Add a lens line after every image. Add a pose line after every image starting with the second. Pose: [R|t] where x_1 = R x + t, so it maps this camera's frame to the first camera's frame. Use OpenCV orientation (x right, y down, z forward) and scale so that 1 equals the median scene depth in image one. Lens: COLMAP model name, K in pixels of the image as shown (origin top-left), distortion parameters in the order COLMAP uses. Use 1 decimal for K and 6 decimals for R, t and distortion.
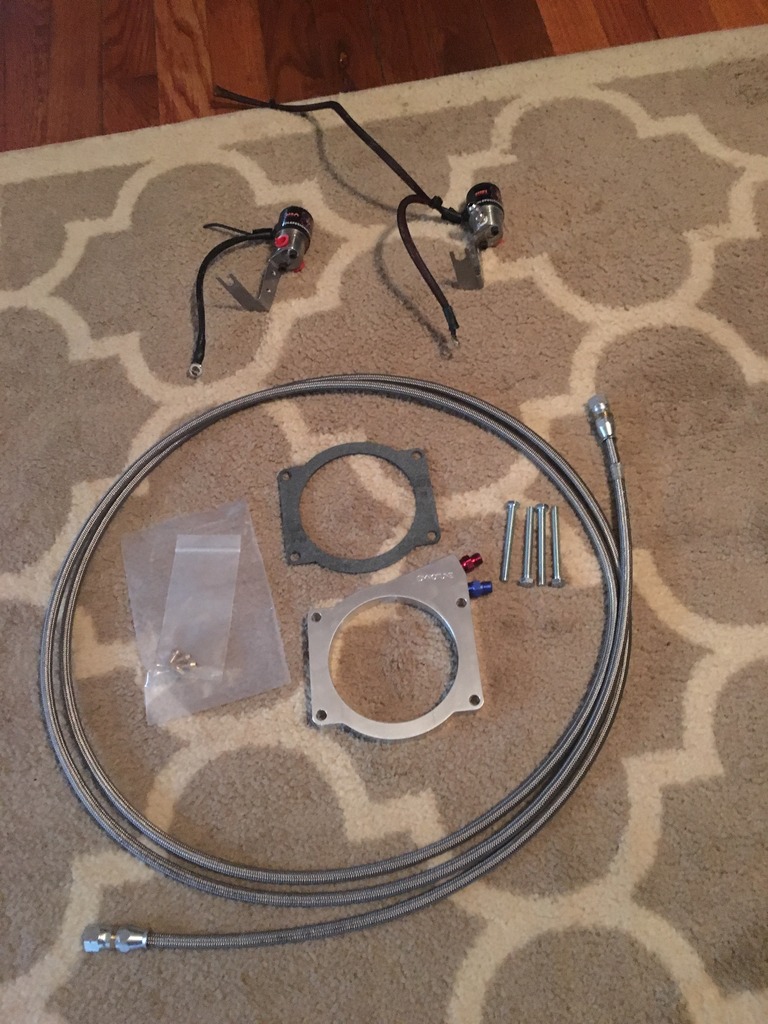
lens RADIAL K [[878.9, 0, 383.2], [0, 878.9, 513.2], [0, 0, 1]] dist [0.056896, -0.079425]
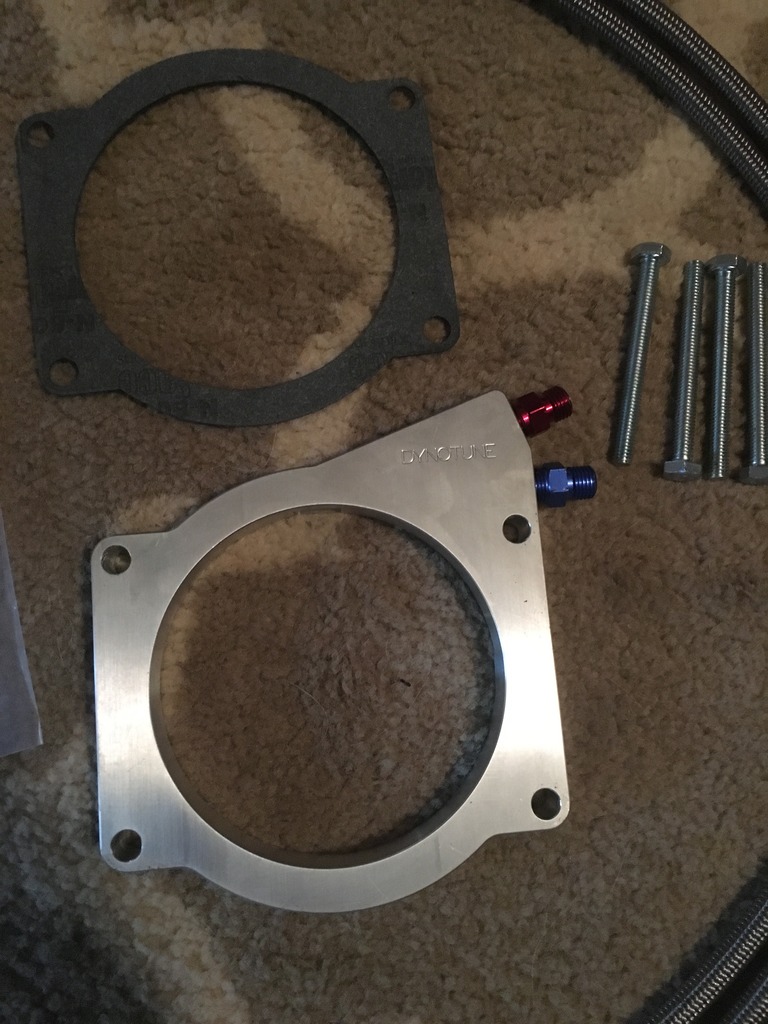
lens RADIAL K [[878.9, 0, 387.5], [0, 878.9, 513.9], [0, 0, 1]] dist [0.056896, -0.079425]
pose [[0.993658, 0.018615, 0.110897, -0.006227], [-0.052353, 0.949383, 0.309726, -0.015718], [-0.099518, -0.313567, 0.944337, 0.627592]]
